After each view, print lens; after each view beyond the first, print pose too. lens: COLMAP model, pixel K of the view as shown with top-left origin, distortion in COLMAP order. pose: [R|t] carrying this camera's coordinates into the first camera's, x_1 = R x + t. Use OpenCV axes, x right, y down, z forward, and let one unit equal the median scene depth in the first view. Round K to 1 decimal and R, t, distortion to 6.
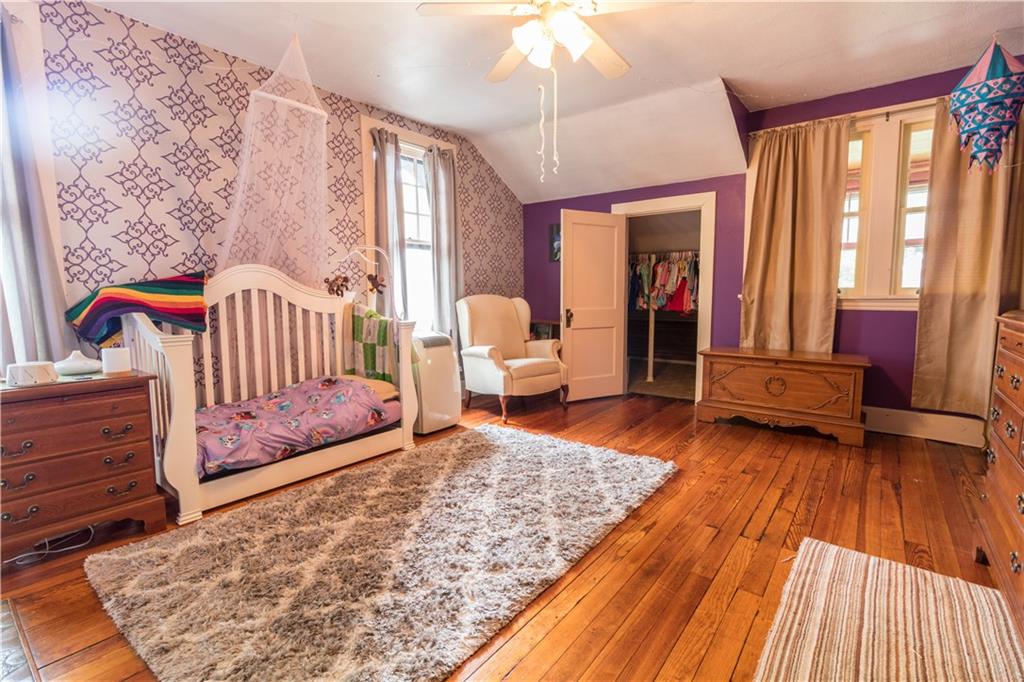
lens RADIAL K [[486.8, 0, 511.0], [0, 486.8, 343.8], [0, 0, 1]] dist [-0.012589, -0.002408]
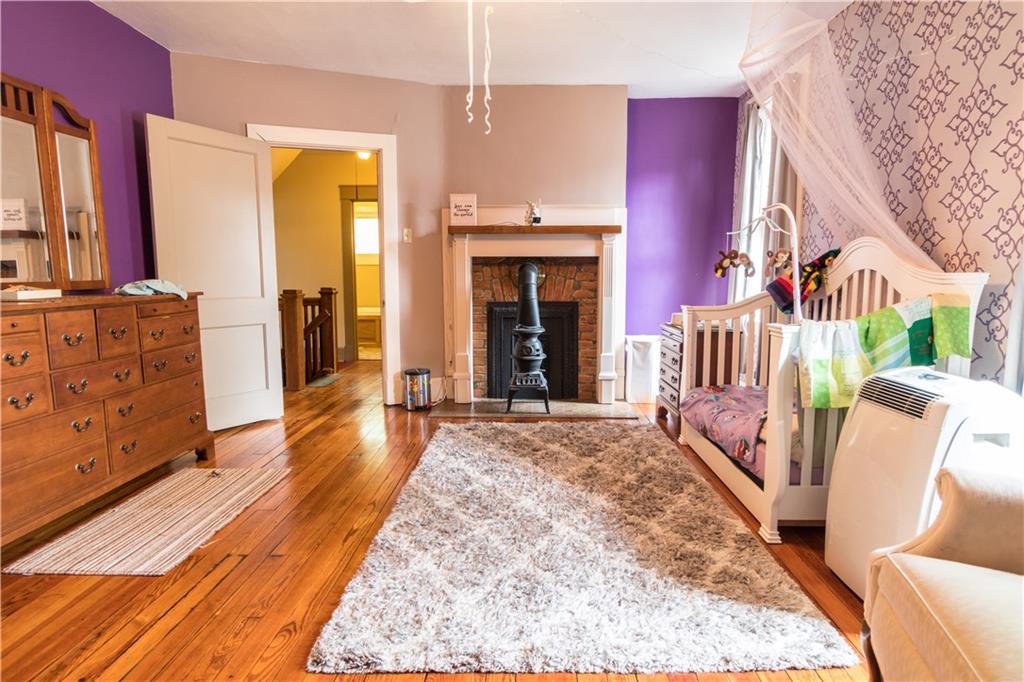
lens RADIAL K [[571.1, 0, 513.2], [0, 571.1, 341.1], [0, 0, 1]] dist [0.005801, -0.002189]
pose [[-0.815297, 0.073903, -0.574308, 0.559948], [-0.054082, 0.977768, 0.202597, -0.192143], [0.576512, 0.196237, -0.793174, 1.753592]]
